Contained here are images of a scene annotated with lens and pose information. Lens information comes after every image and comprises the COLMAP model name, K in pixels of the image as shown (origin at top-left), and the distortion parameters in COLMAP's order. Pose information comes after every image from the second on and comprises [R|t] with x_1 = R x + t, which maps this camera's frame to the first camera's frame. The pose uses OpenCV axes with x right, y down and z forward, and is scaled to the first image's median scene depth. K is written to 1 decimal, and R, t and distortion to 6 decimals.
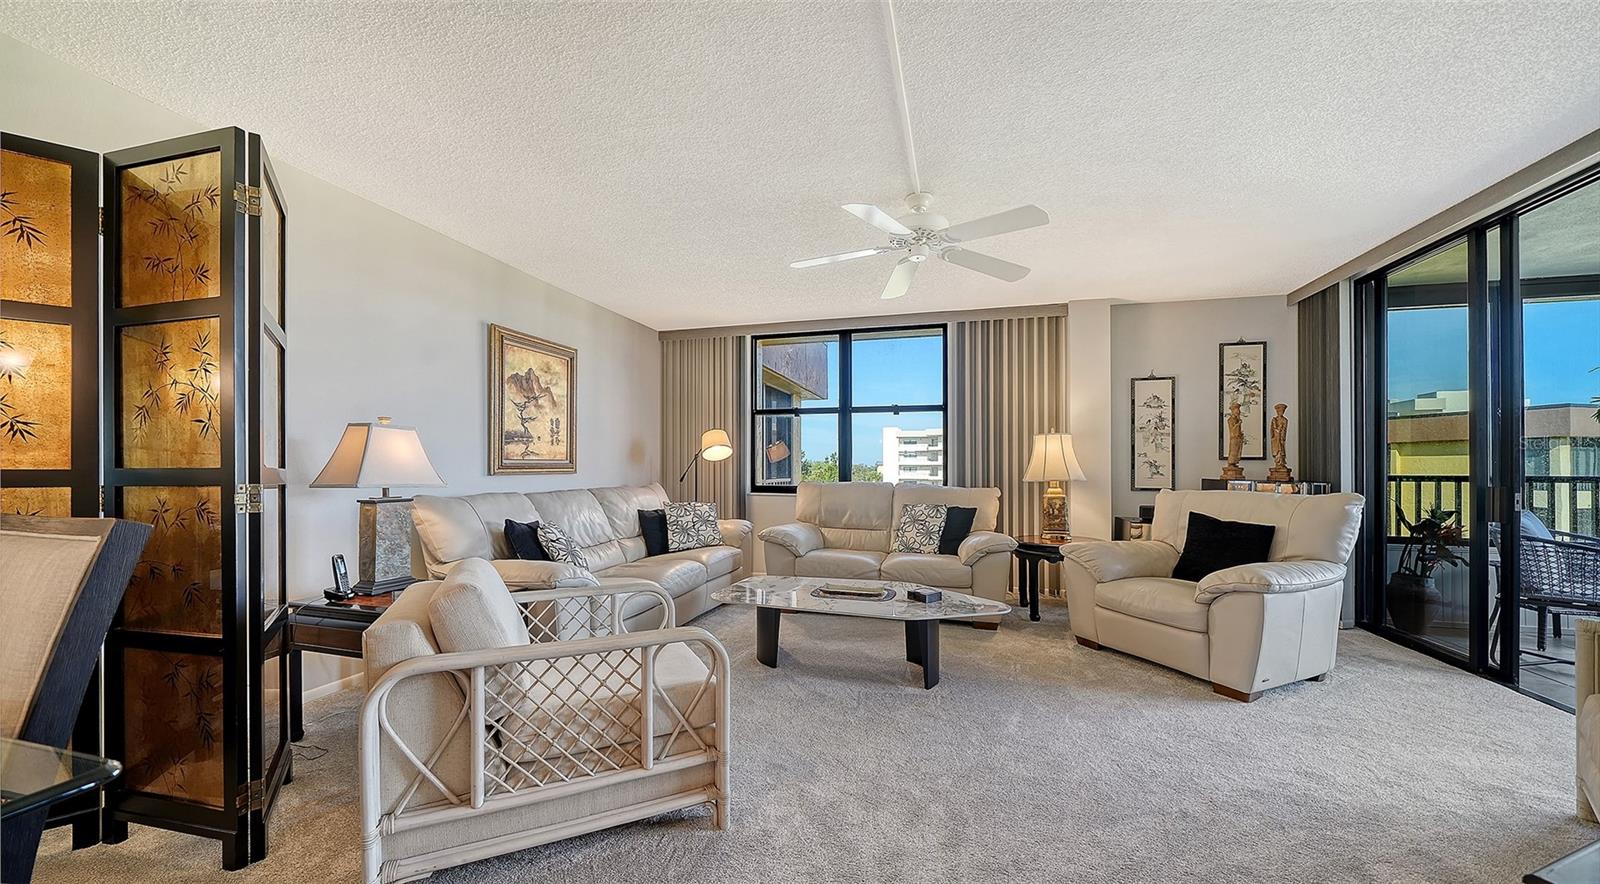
lens RADIAL K [[564.2, 0, 802.5], [0, 564.2, 460.8], [0, 0, 1]] dist [0.004489, -0.000102]
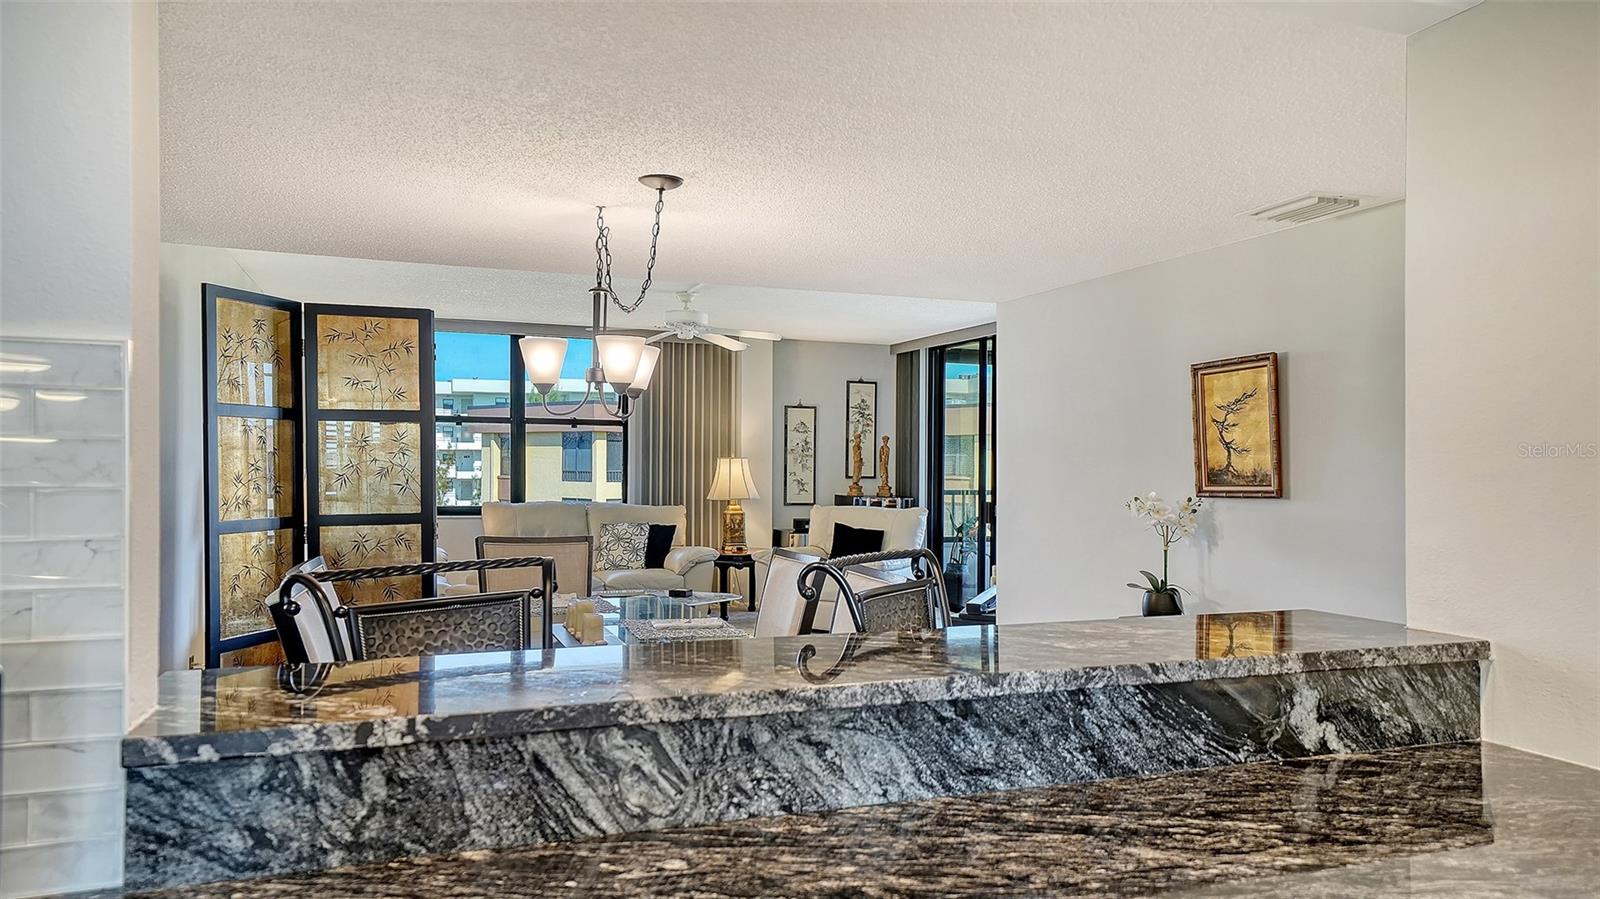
lens RADIAL K [[1062.1, 0, 793.1], [0, 1062.1, 456.2], [0, 0, 1]] dist [0.032899, -0.000416]
pose [[0.804893, 0.007528, 0.593372, -0.728562], [-0.016943, 0.999803, 0.010300, -0.074597], [-0.593178, -0.018344, 0.804863, -0.788291]]
